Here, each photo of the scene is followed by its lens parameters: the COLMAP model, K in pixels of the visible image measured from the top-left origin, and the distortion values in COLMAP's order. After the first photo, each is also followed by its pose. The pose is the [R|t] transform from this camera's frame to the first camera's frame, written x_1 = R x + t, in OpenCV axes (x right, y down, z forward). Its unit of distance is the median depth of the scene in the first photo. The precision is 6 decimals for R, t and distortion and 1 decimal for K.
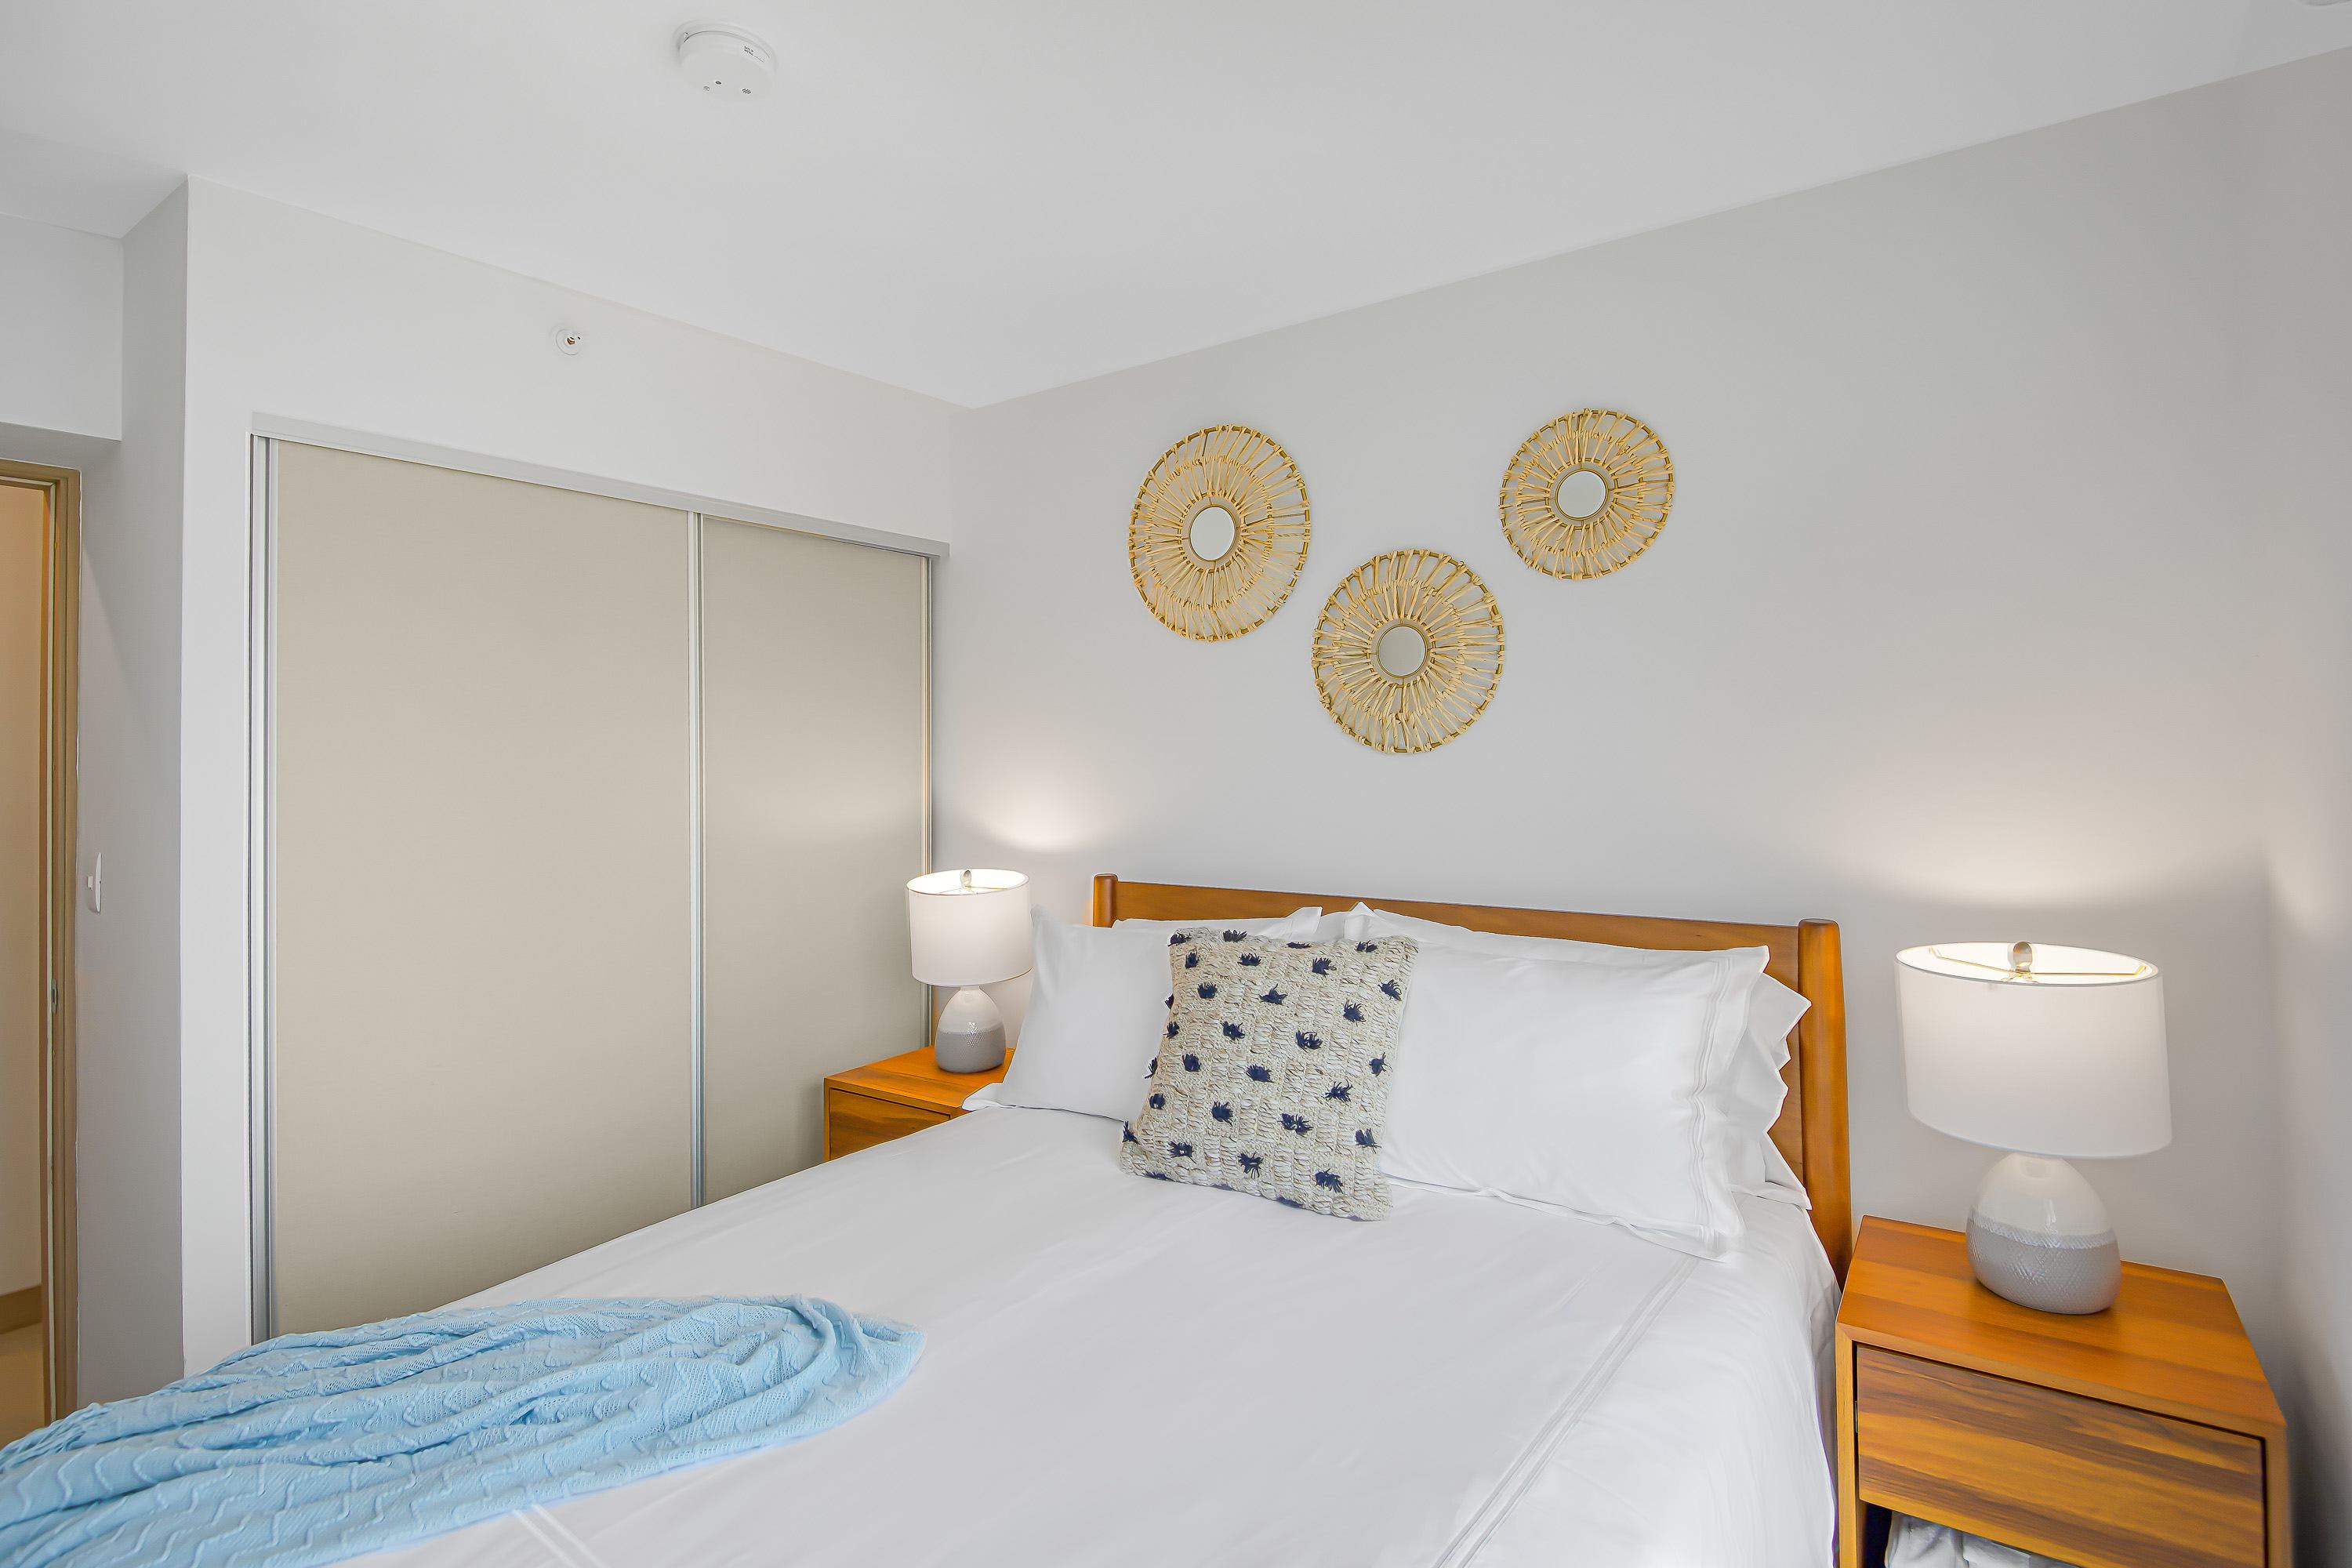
lens RADIAL K [[1092.3, 0, 1176.0], [0, 1092.3, 784.0], [0, 0, 1]] dist [0.000468, 0.000008]
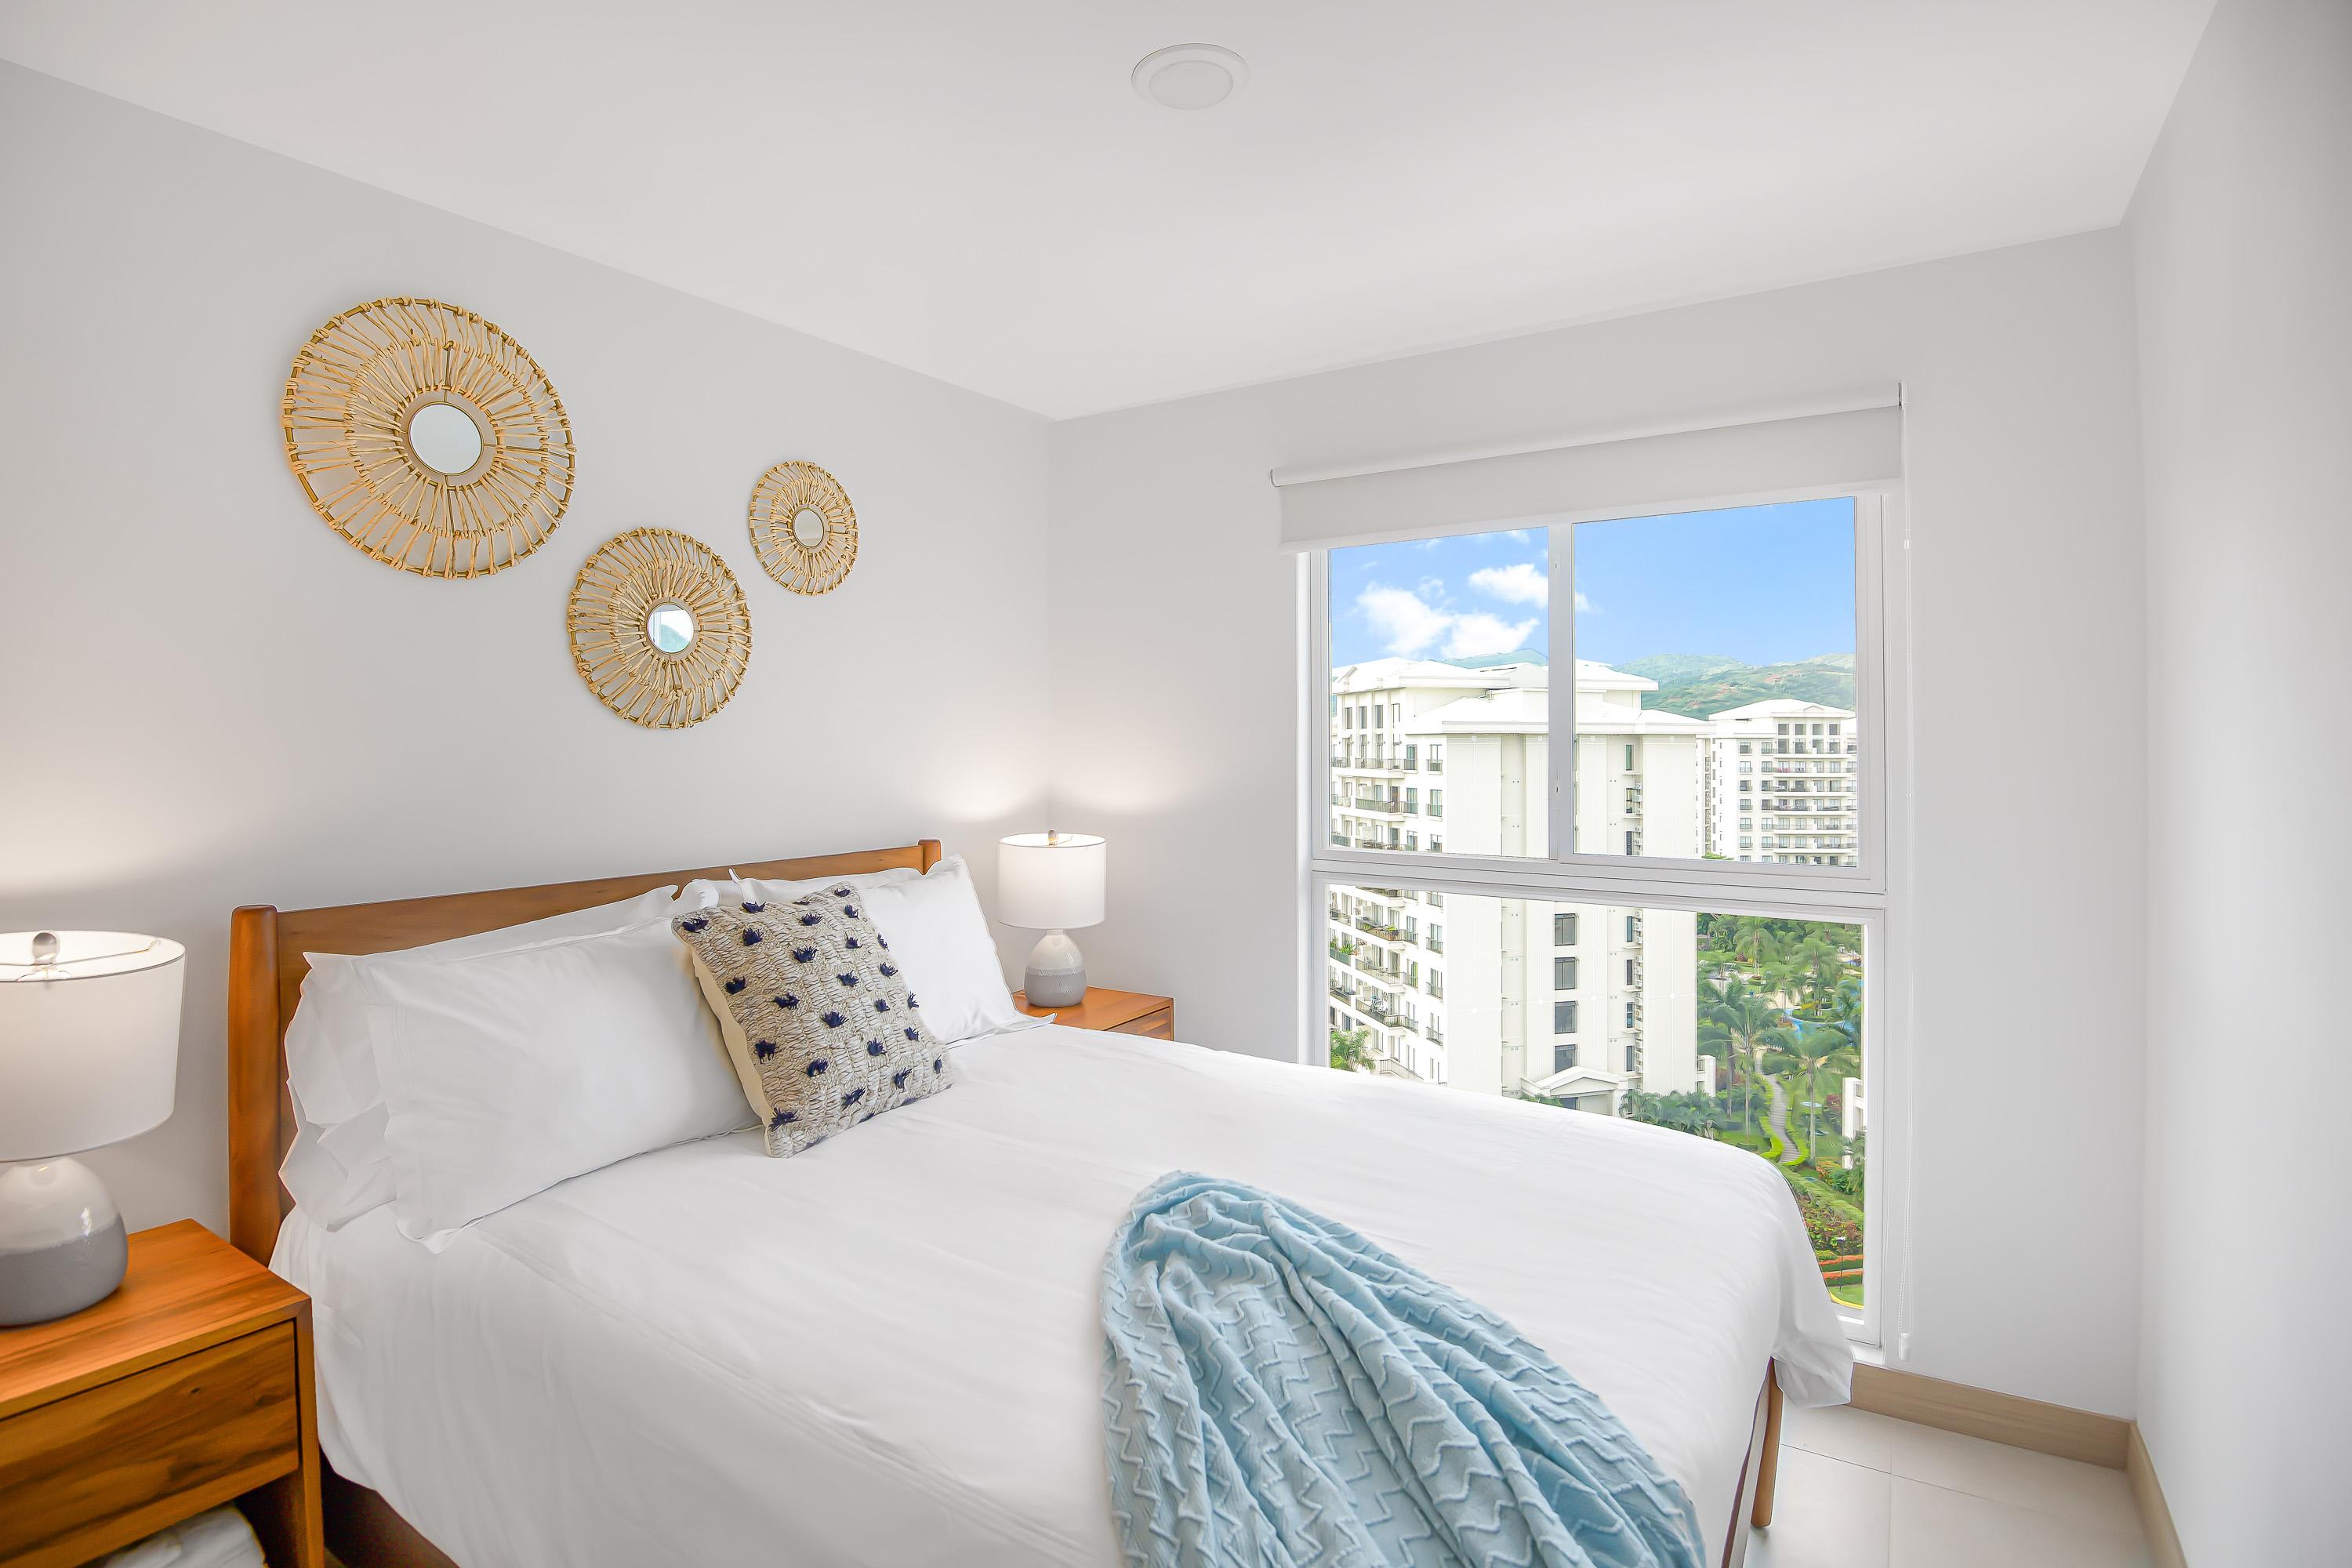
lens RADIAL K [[1167.6, 0, 1172.7], [0, 1167.6, 746.1], [0, 0, 1]] dist [-0.014964, -0.012541]
pose [[-0.042047, 0.001405, 0.999115, -0.847859], [0.004268, 0.999990, -0.001227, -0.007674], [-0.999107, 0.004213, -0.042052, 0.540942]]
